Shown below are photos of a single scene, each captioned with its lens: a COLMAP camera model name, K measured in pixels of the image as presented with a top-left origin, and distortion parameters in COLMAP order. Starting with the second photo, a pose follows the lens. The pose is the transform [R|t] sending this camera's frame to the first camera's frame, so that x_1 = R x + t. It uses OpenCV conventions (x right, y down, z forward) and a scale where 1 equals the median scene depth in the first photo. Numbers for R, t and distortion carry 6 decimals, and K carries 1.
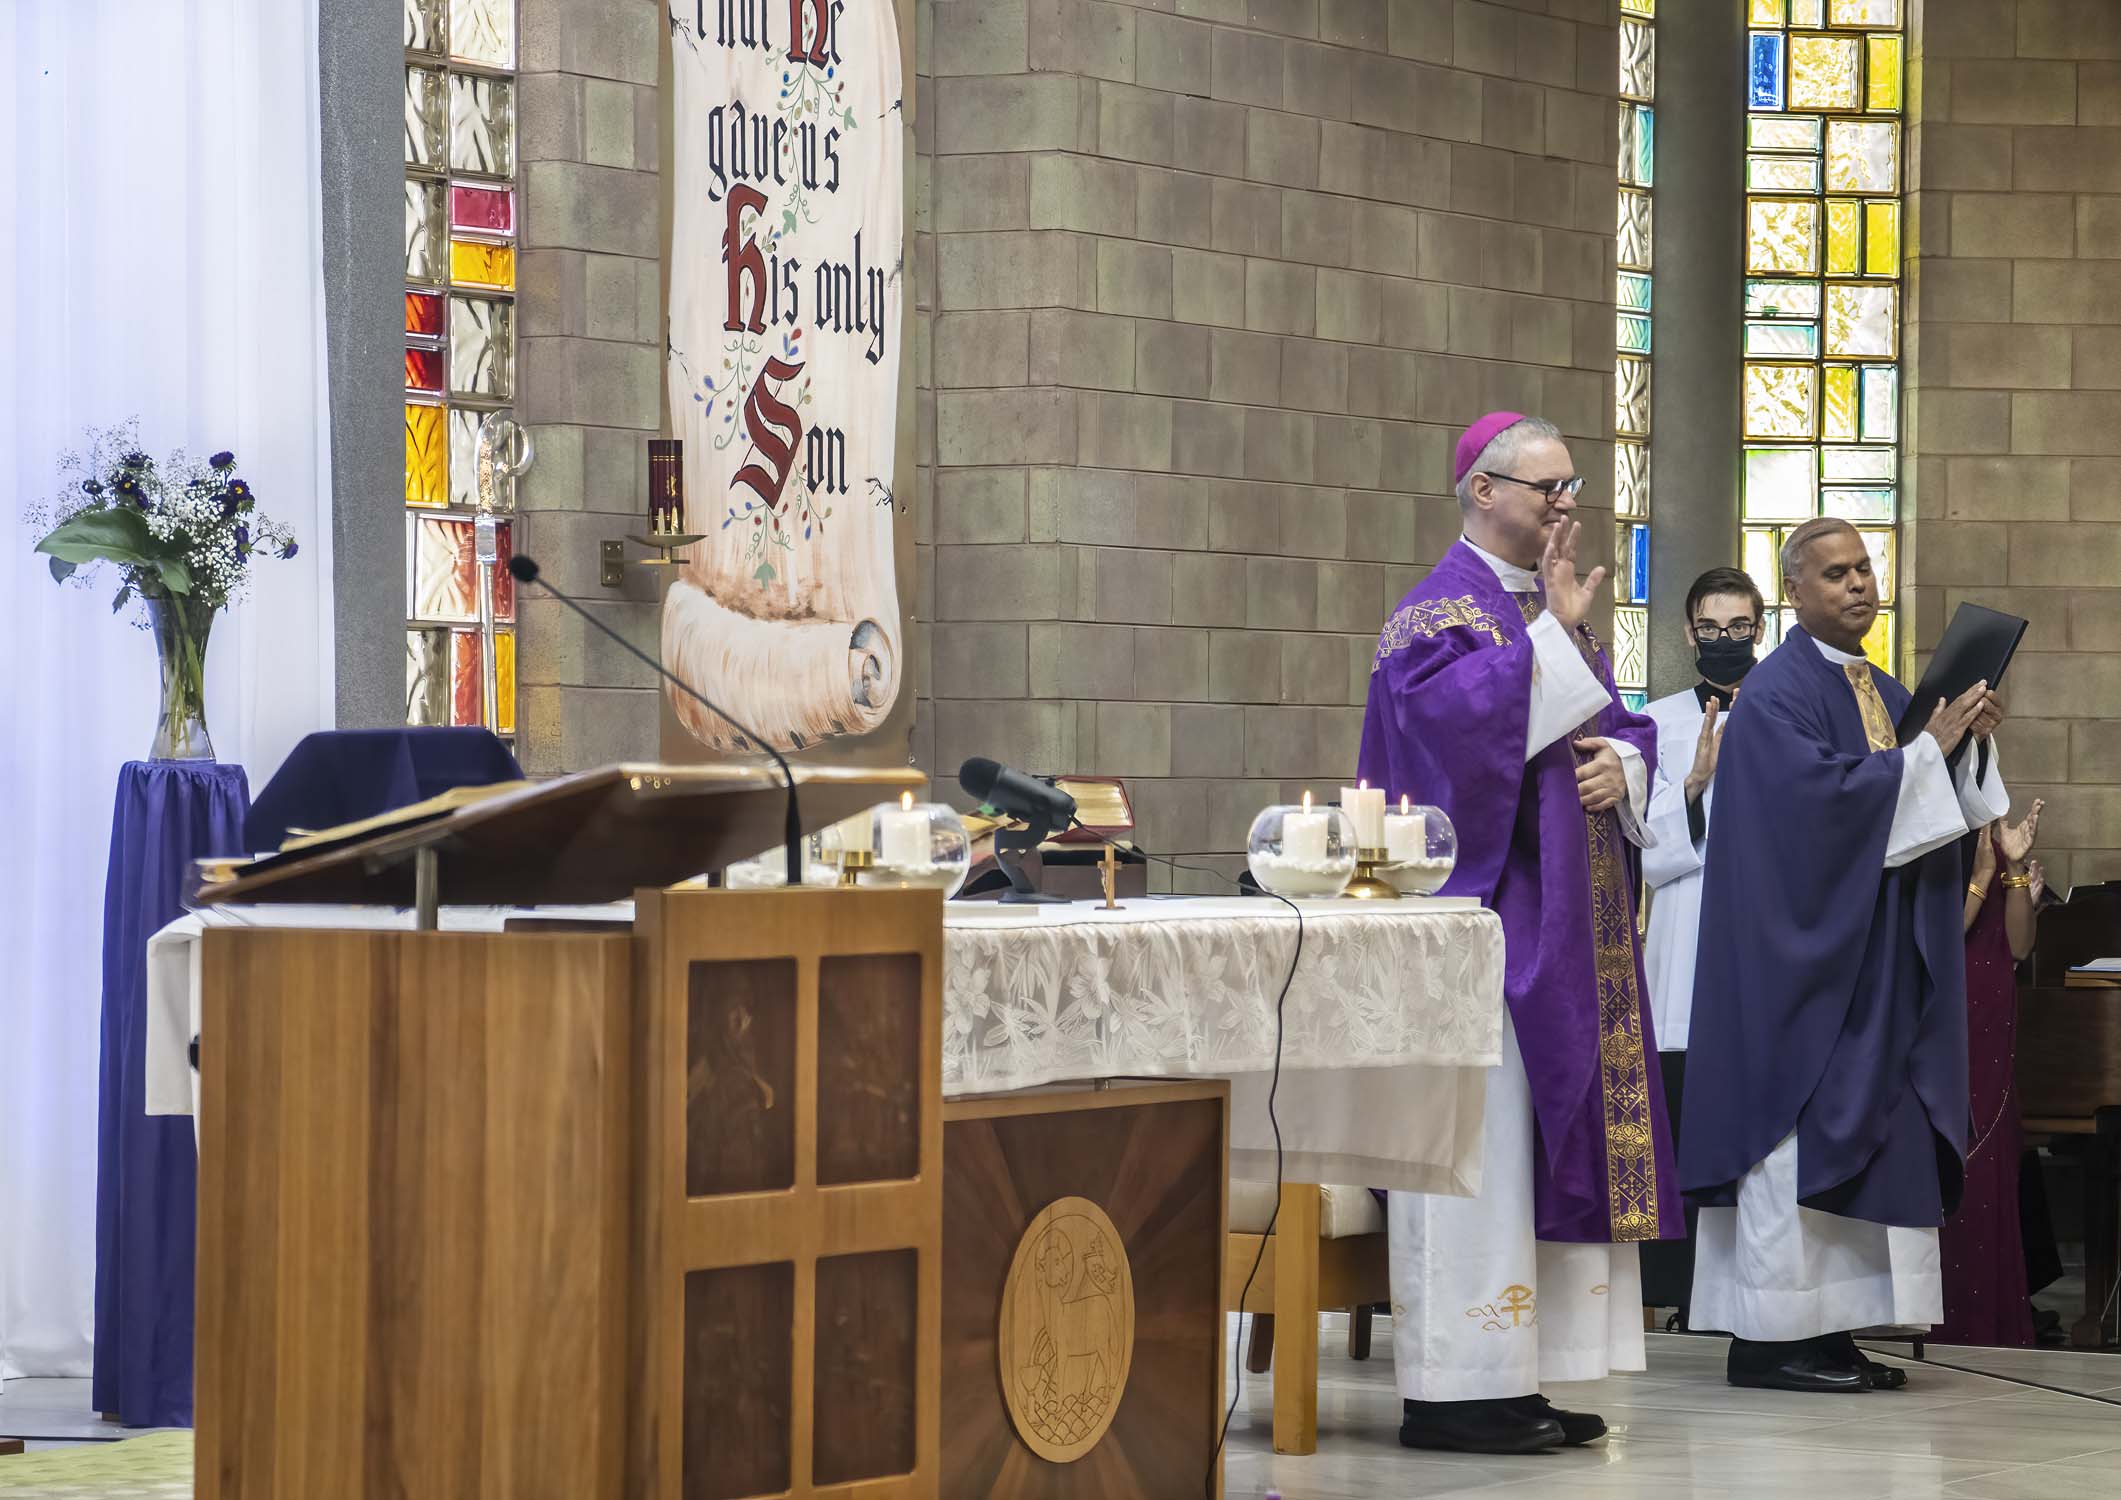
lens RADIAL K [[7112.6, 0, 1246.1], [0, 7112.6, 881.9], [0, 0, 1]] dist [0.475397, 0.000000]
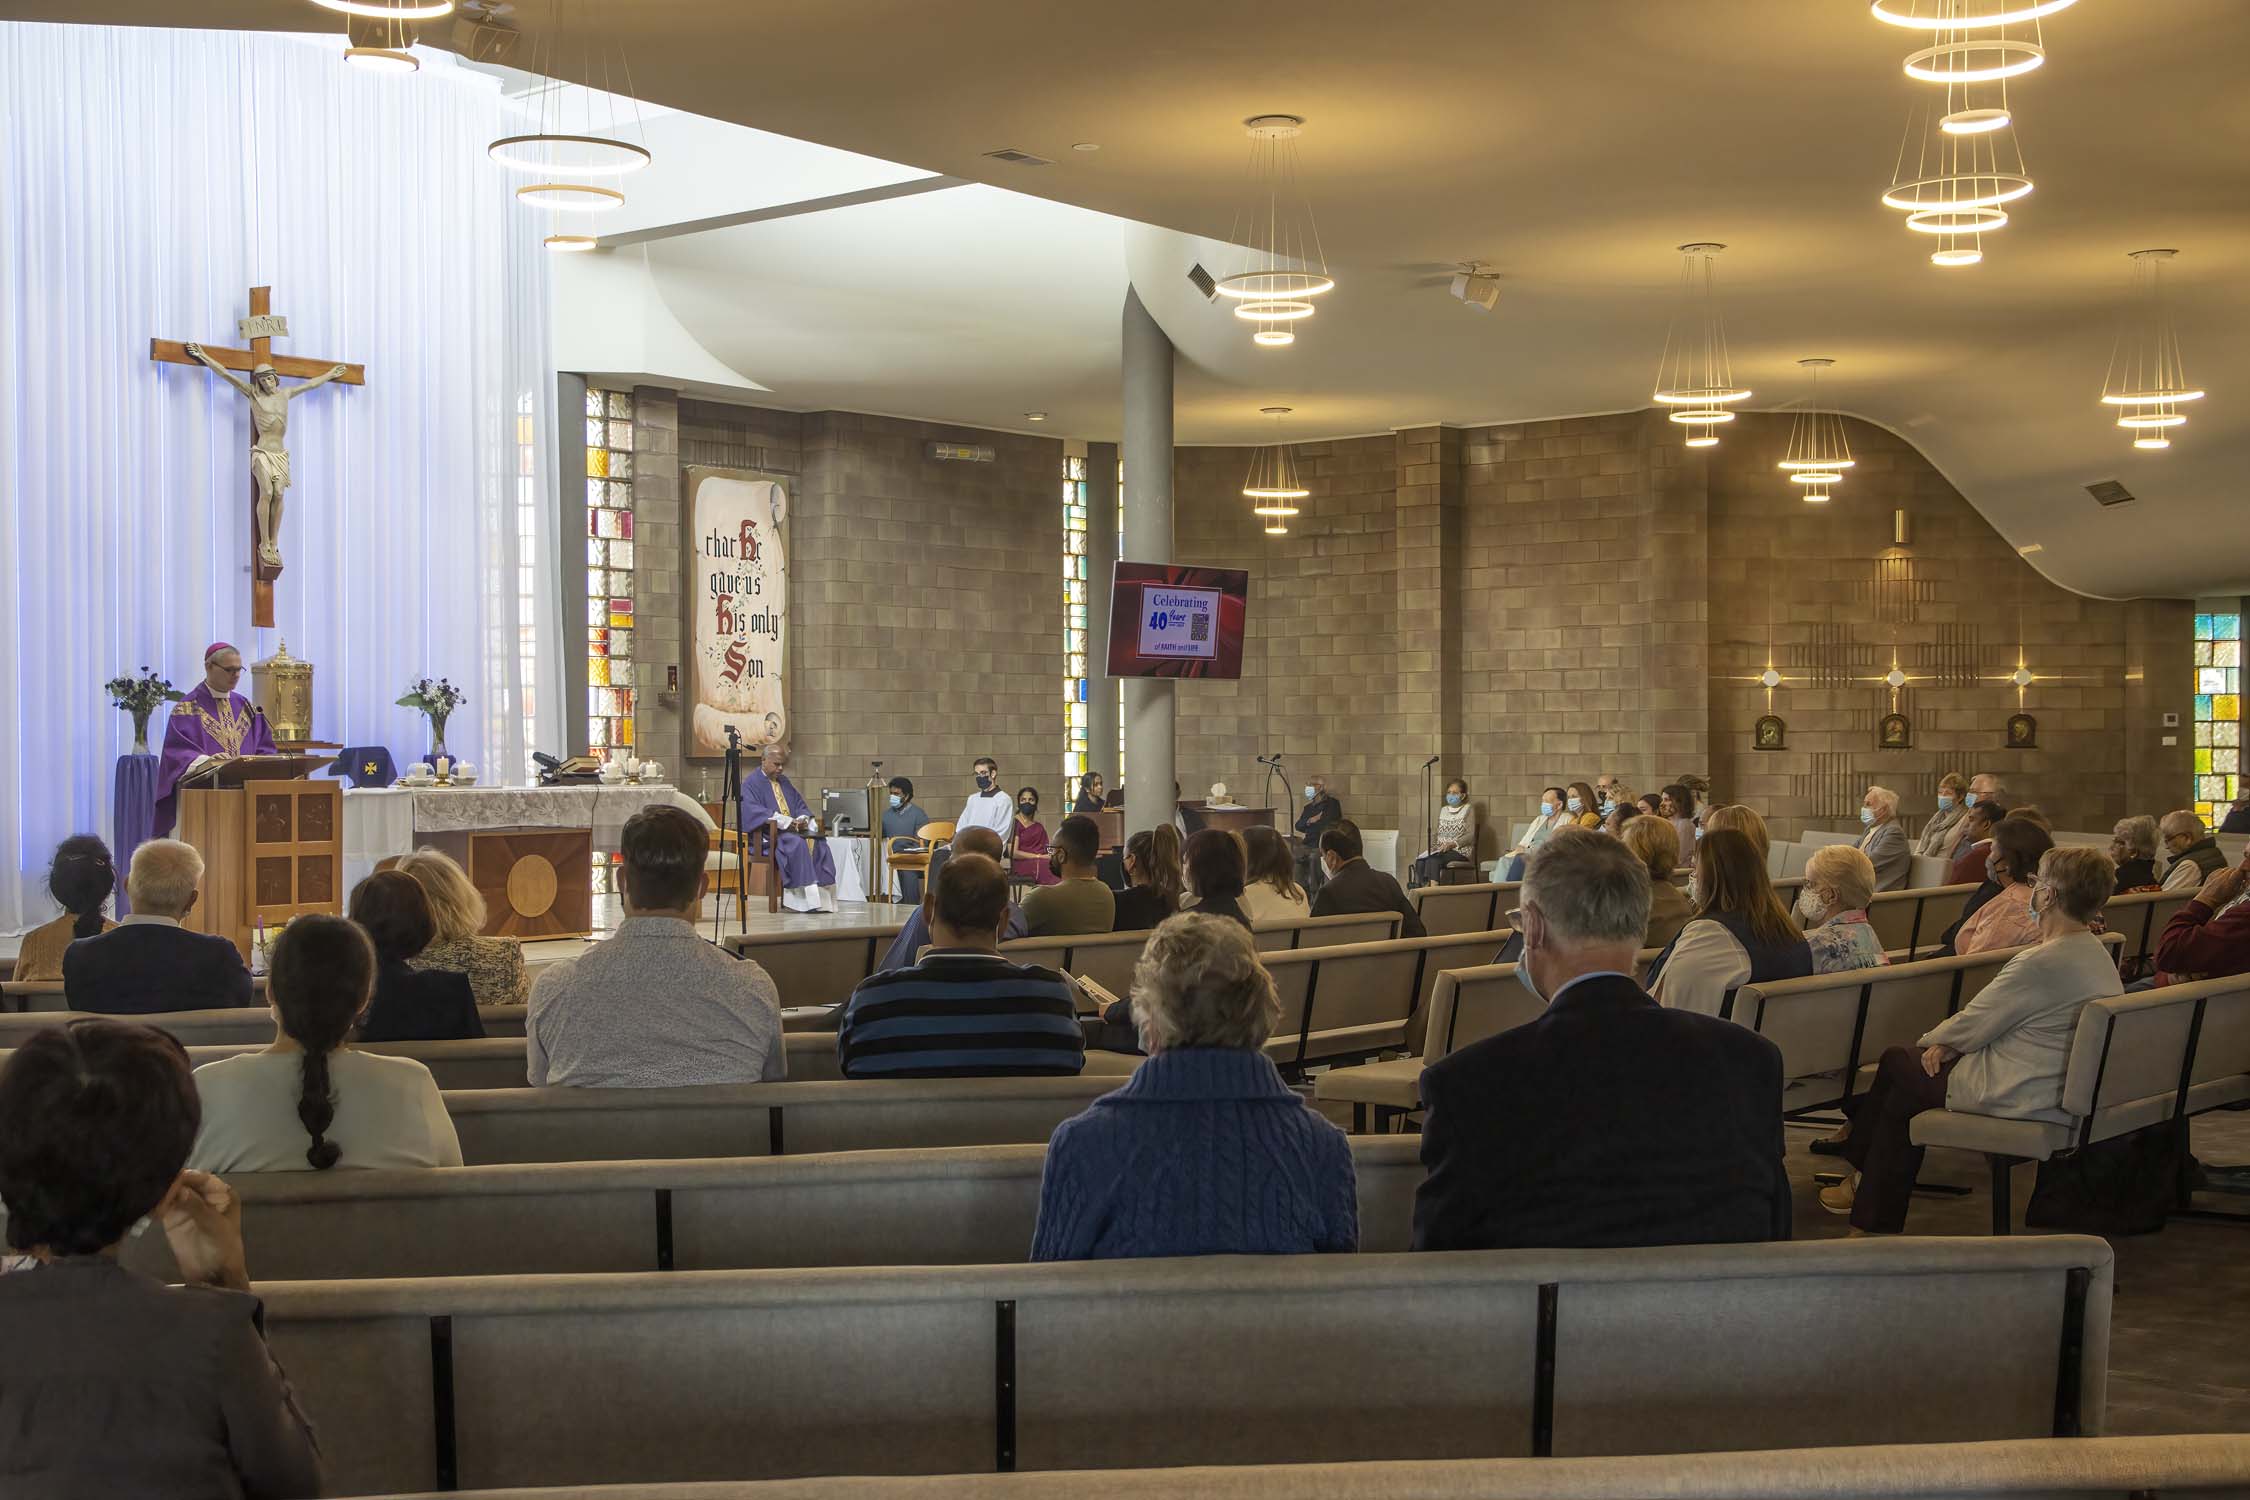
lens RADIAL K [[2747.2, 0, 1124.1], [0, 2747.2, 755.6], [0, 0, 1]] dist [0.086562, 0.000000]
pose [[0.984229, -0.009899, -0.176621, 0.379809], [0.007241, 0.999851, -0.015691, 0.008266], [0.176750, 0.014165, 0.984154, -0.345371]]
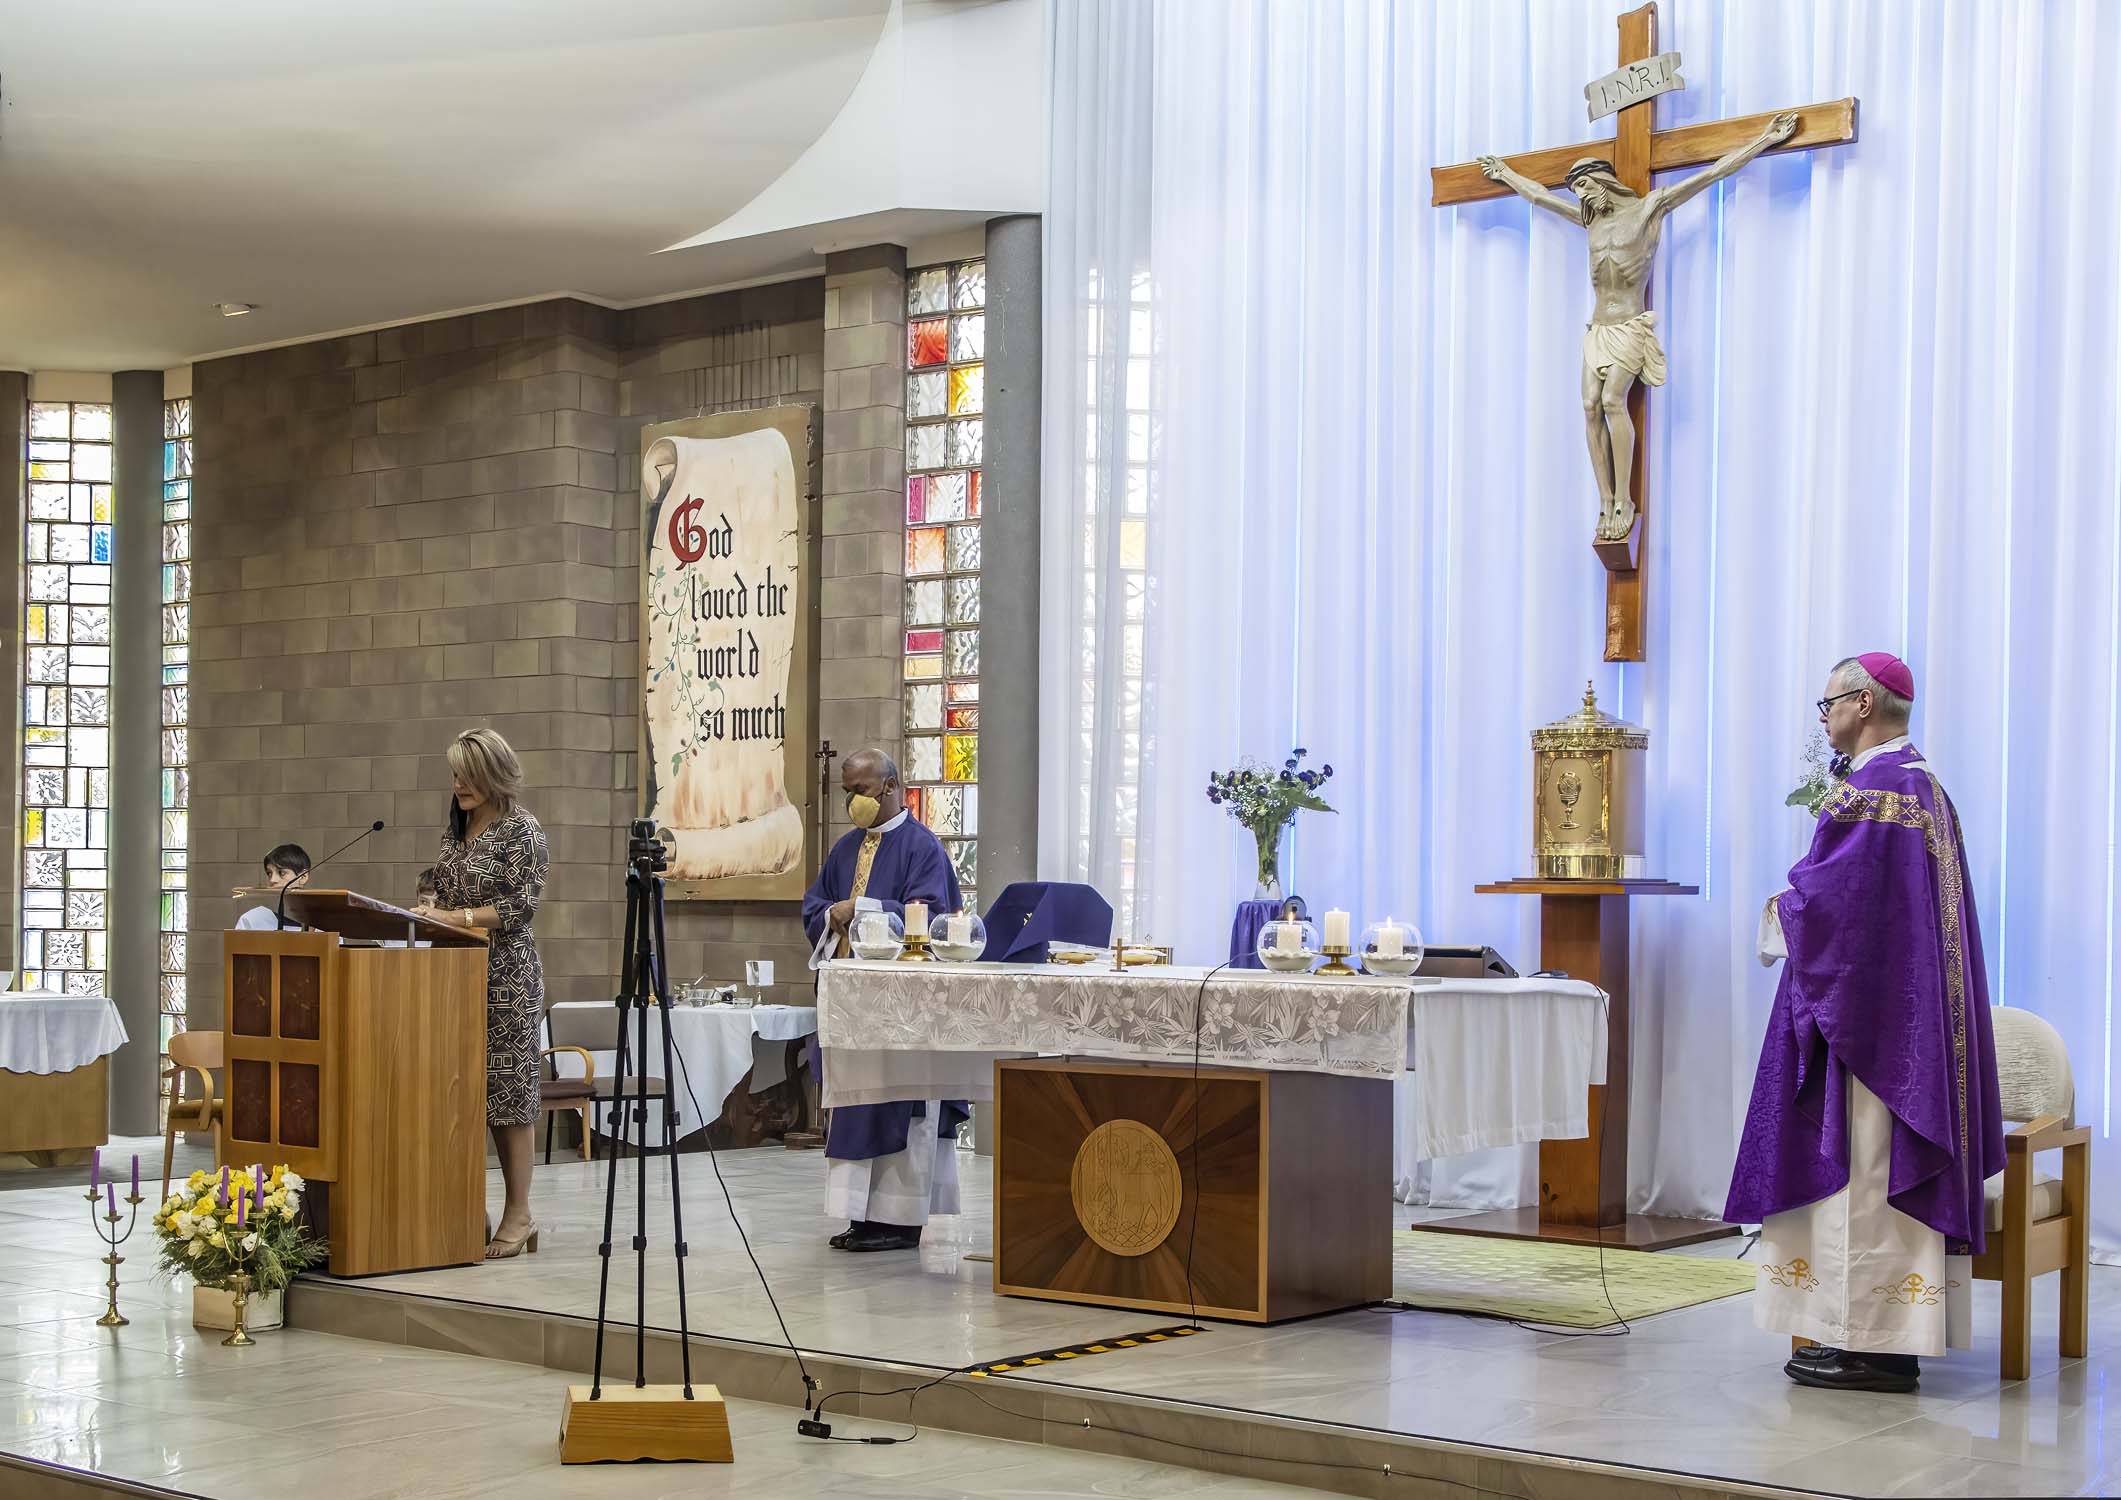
lens RADIAL K [[2922.6, 0, 1031.0], [0, 2922.6, 964.1], [0, 0, 1]] dist [-0.031516, 0.000000]
pose [[-0.172276, 0.010690, -0.984991, 0.469983], [-0.030152, 0.999415, 0.016120, -0.006292], [0.984587, 0.032477, -0.171853, 0.688112]]
